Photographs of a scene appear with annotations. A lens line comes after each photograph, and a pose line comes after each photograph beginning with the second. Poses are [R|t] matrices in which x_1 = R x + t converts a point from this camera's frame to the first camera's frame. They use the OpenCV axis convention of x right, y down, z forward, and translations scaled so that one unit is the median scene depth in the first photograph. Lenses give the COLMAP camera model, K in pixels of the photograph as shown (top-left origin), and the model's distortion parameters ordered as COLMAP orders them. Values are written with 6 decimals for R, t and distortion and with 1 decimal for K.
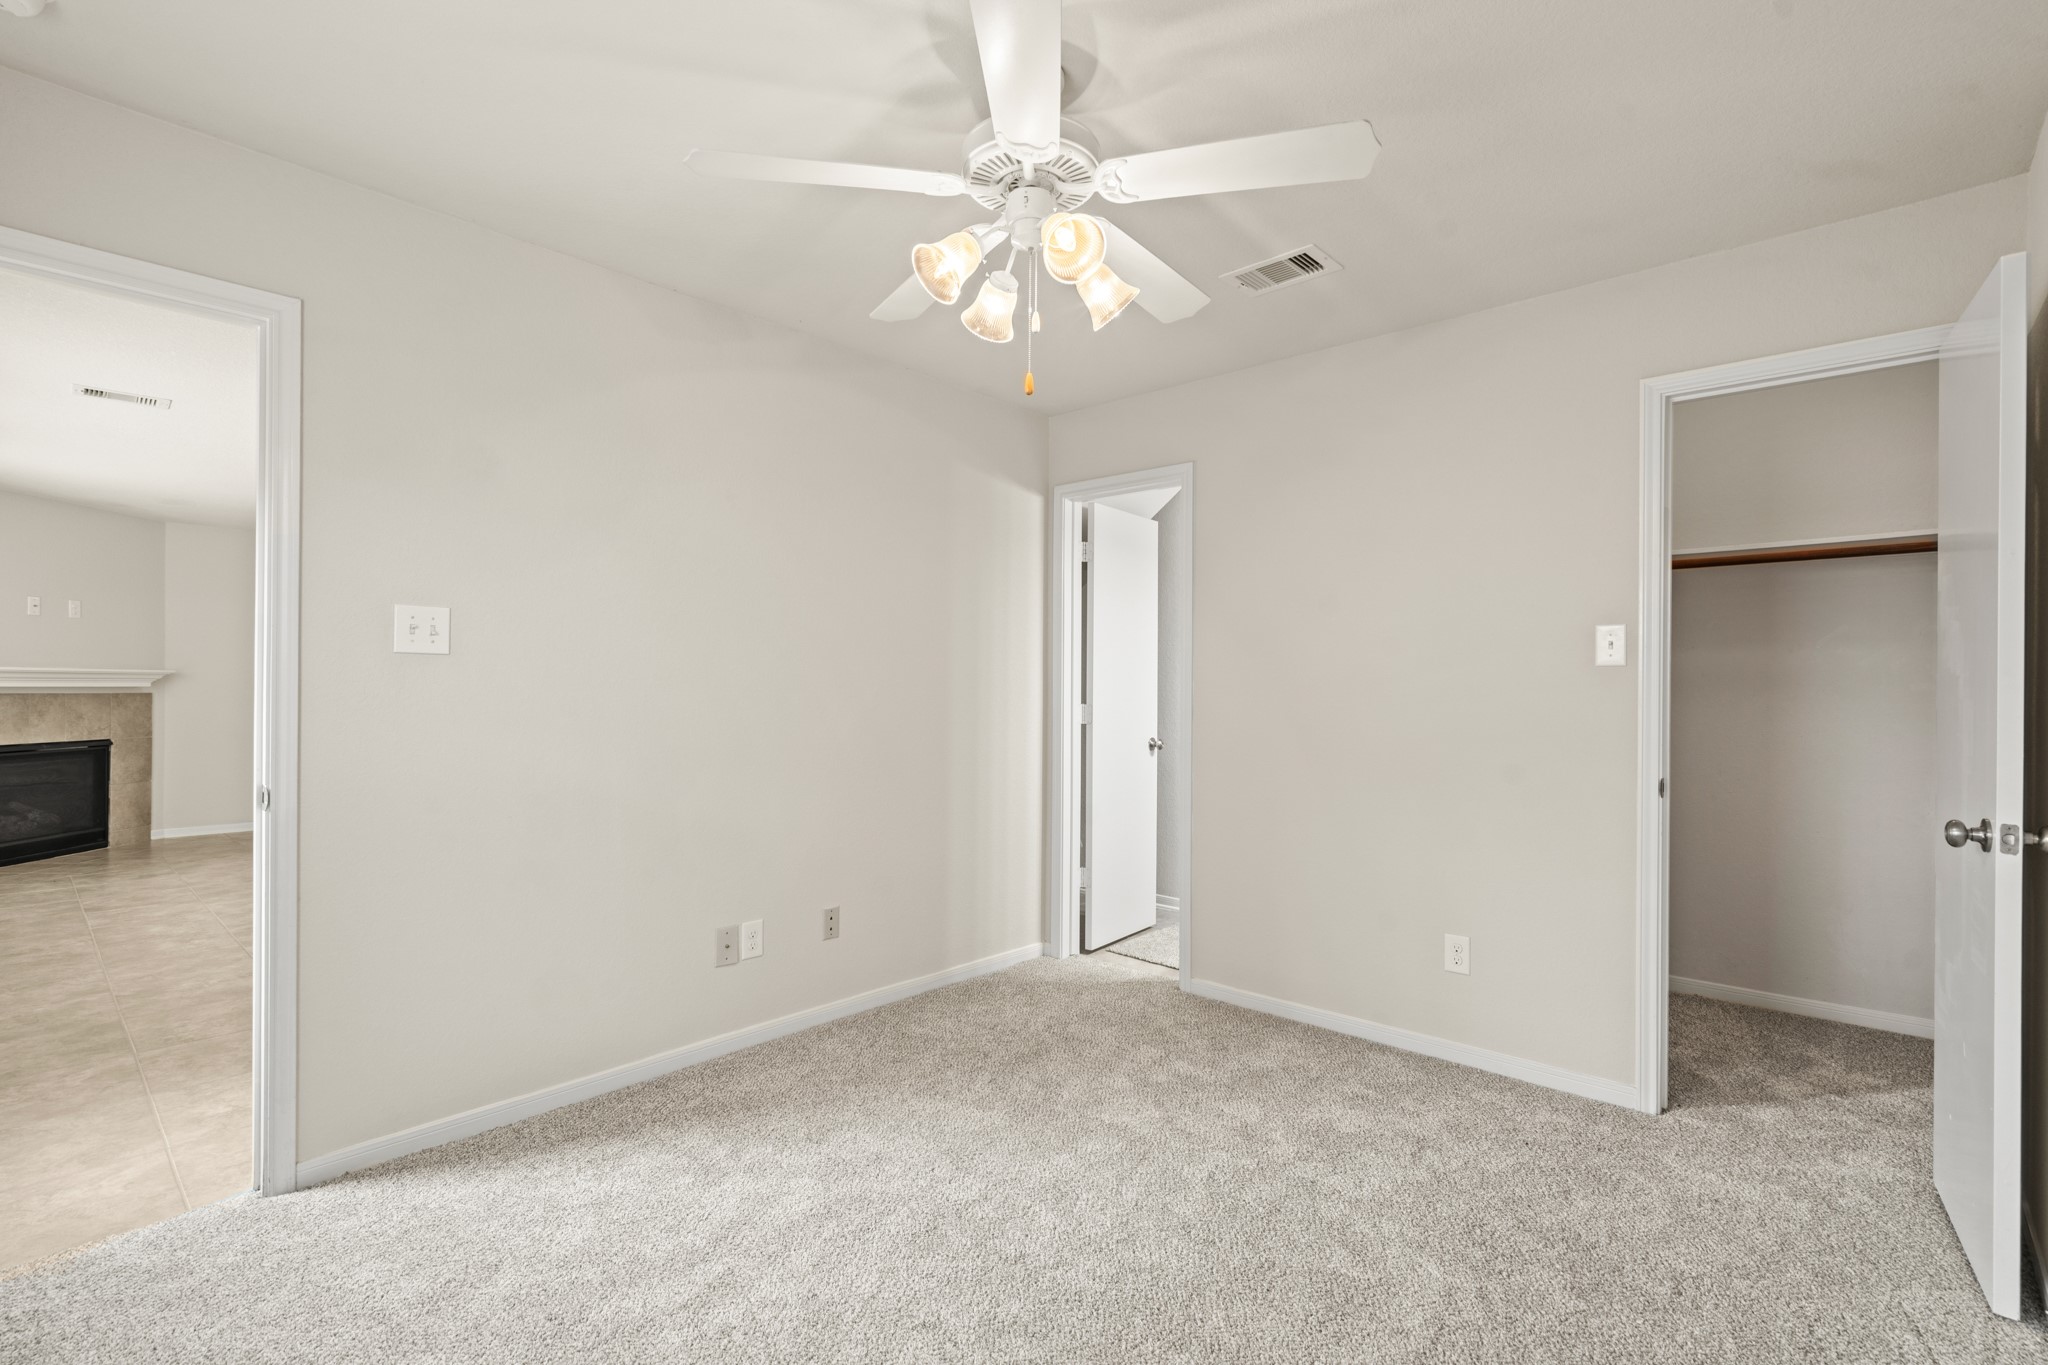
lens RADIAL K [[929.6, 0, 1028.1], [0, 929.6, 680.1], [0, 0, 1]] dist [-0.004815, 0.001135]
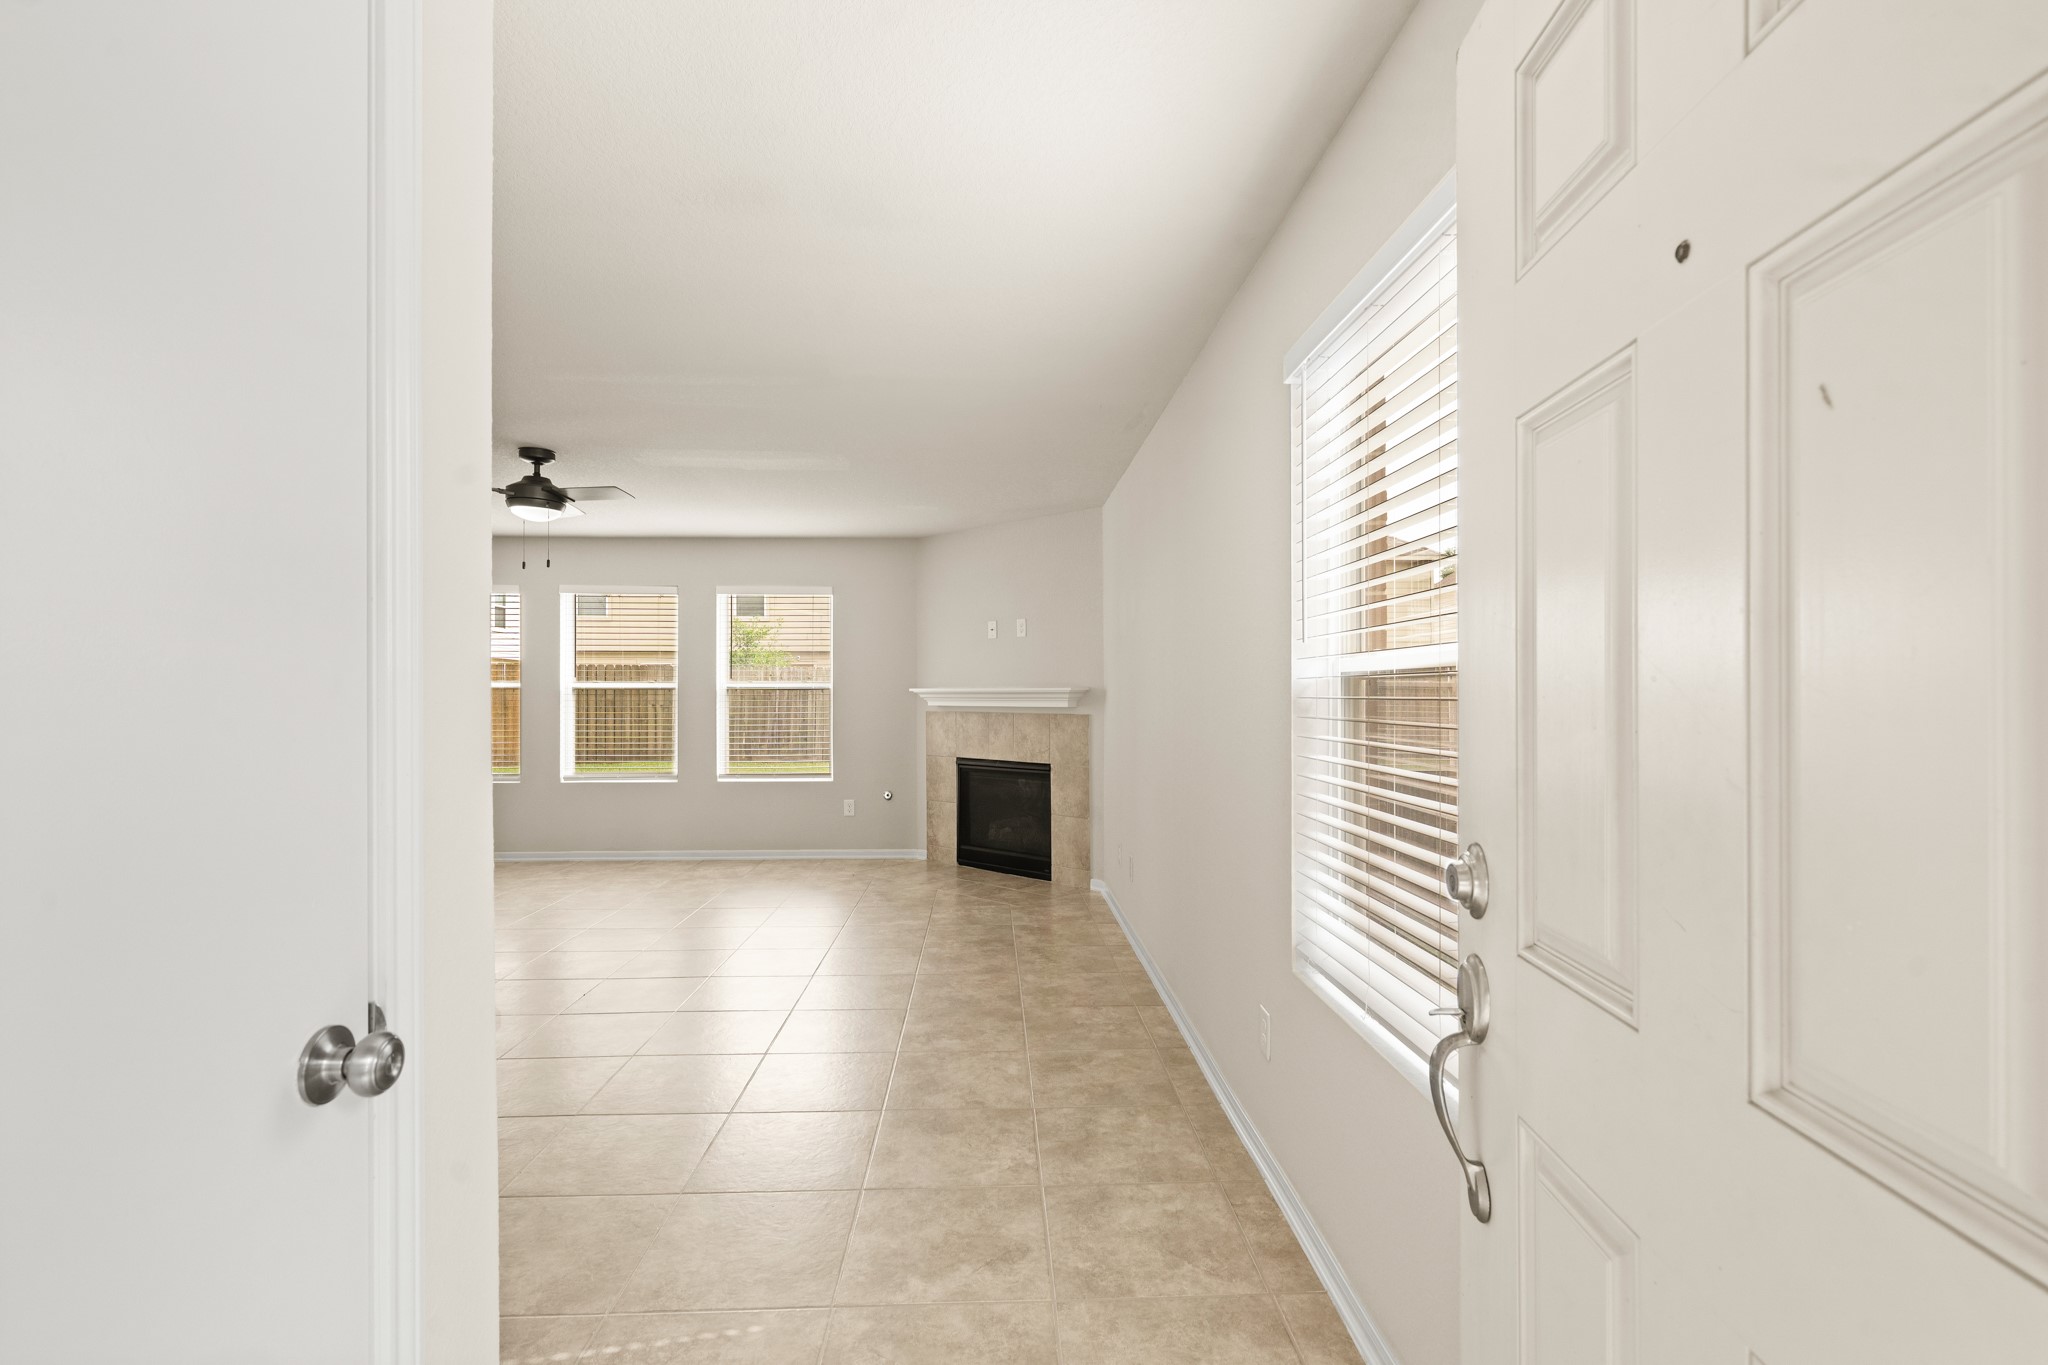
lens RADIAL K [[938.9, 0, 1026.0], [0, 938.9, 677.7], [0, 0, 1]] dist [-0.005003, 0.000780]
pose [[-0.711821, -0.017322, -0.702147, -0.316791], [0.001071, 0.999668, -0.025748, 0.002199], [0.702360, -0.019080, -0.711566, 1.643344]]
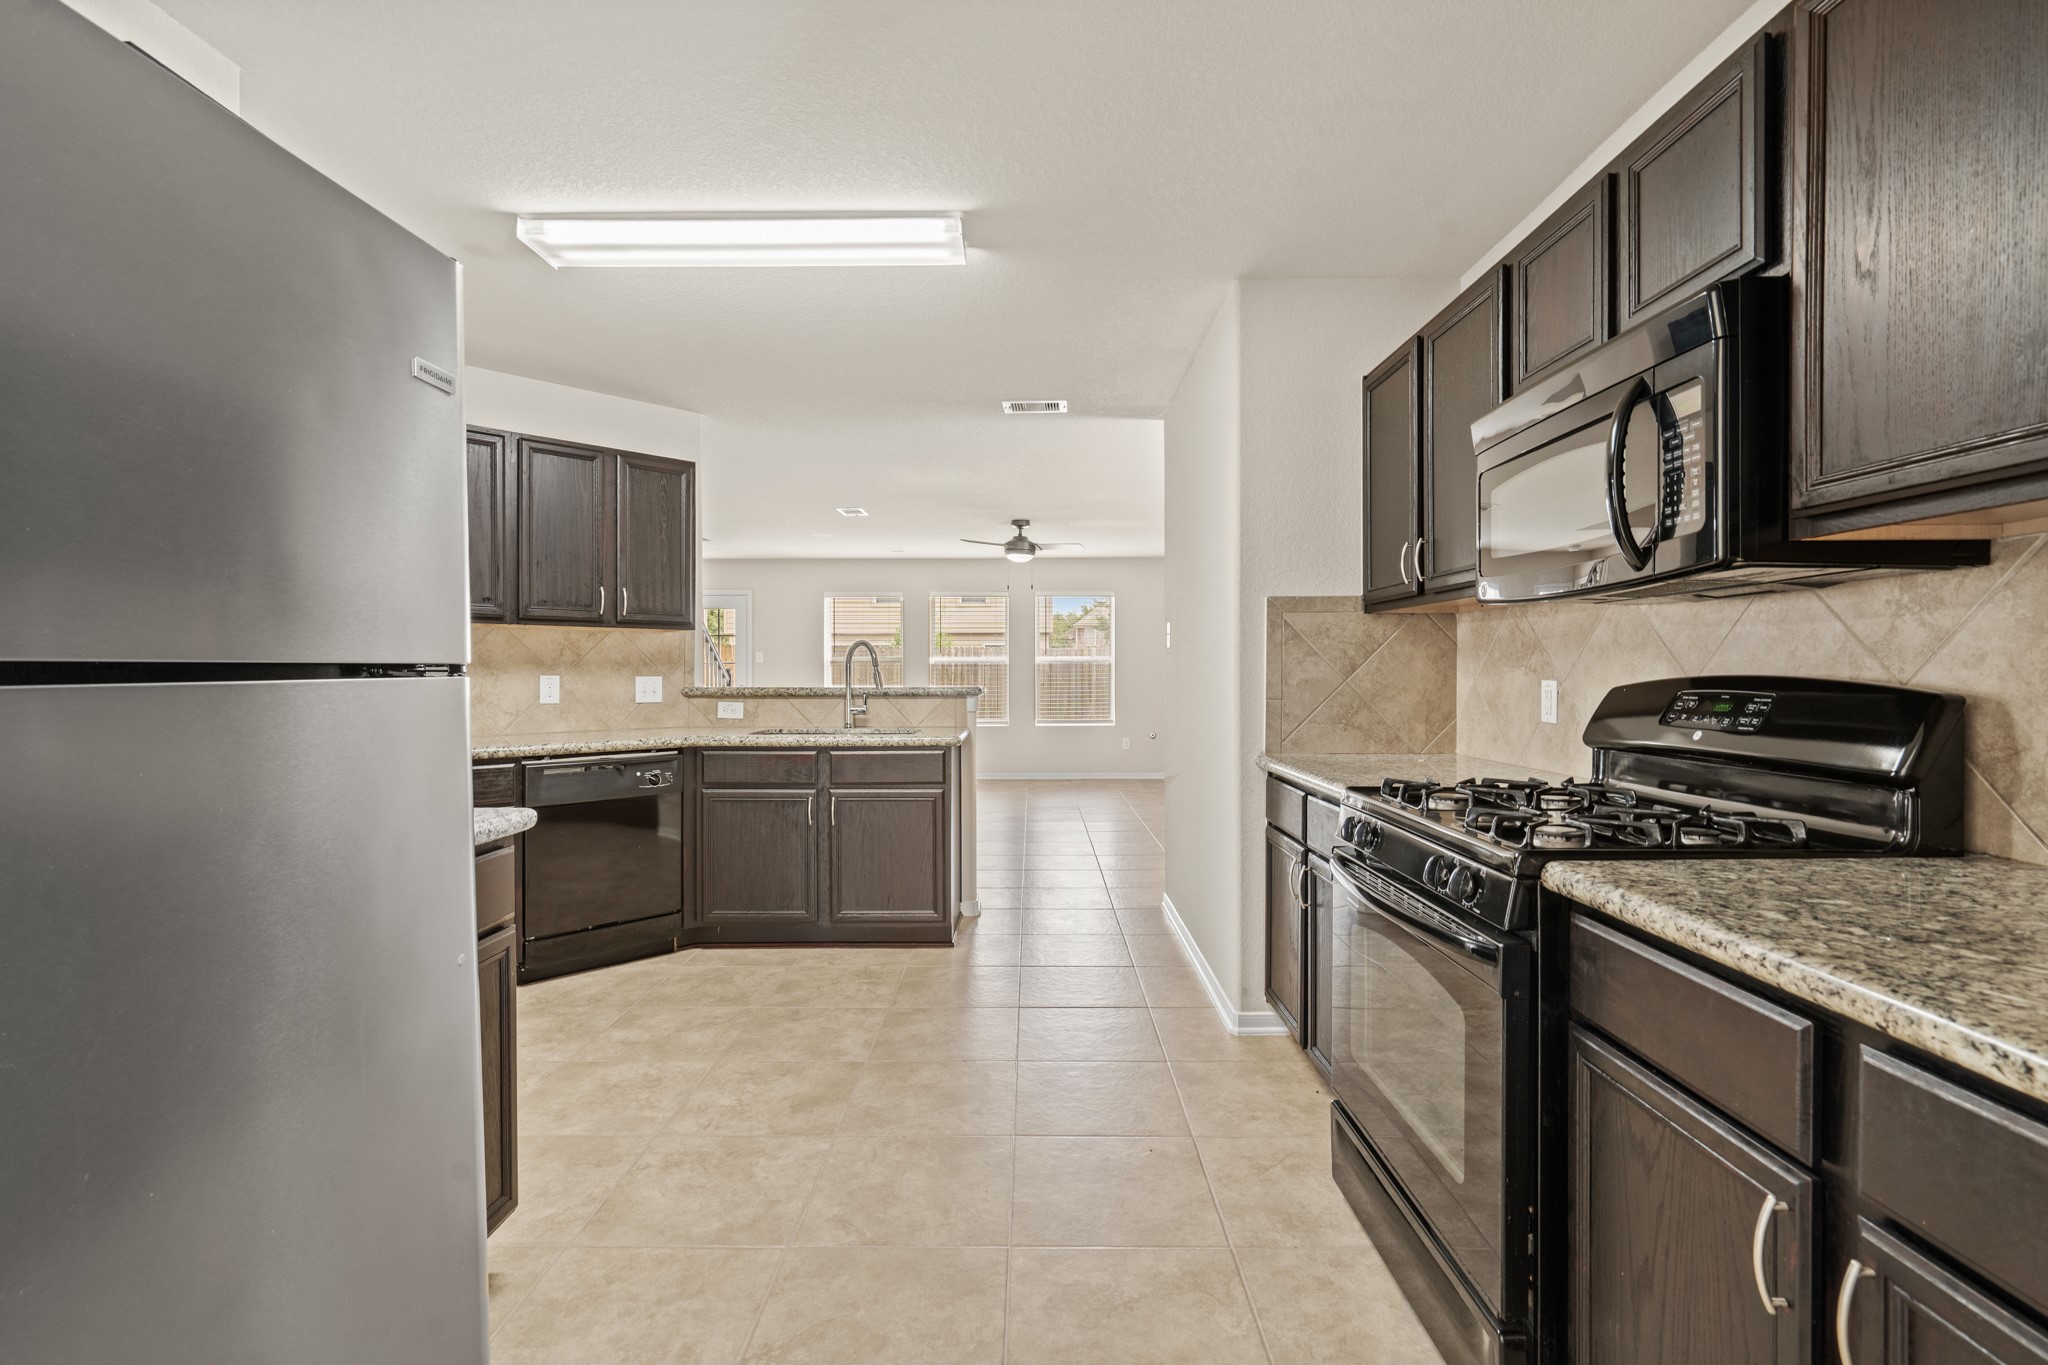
lens RADIAL K [[938.9, 0, 1026.0], [0, 938.9, 677.7], [0, 0, 1]] dist [-0.005003, 0.000780]
pose [[-0.746782, -0.002203, -0.665065, 0.224462], [0.000821, 0.999991, -0.004235, 0.019592], [0.665068, -0.003709, -0.746773, 1.783765]]
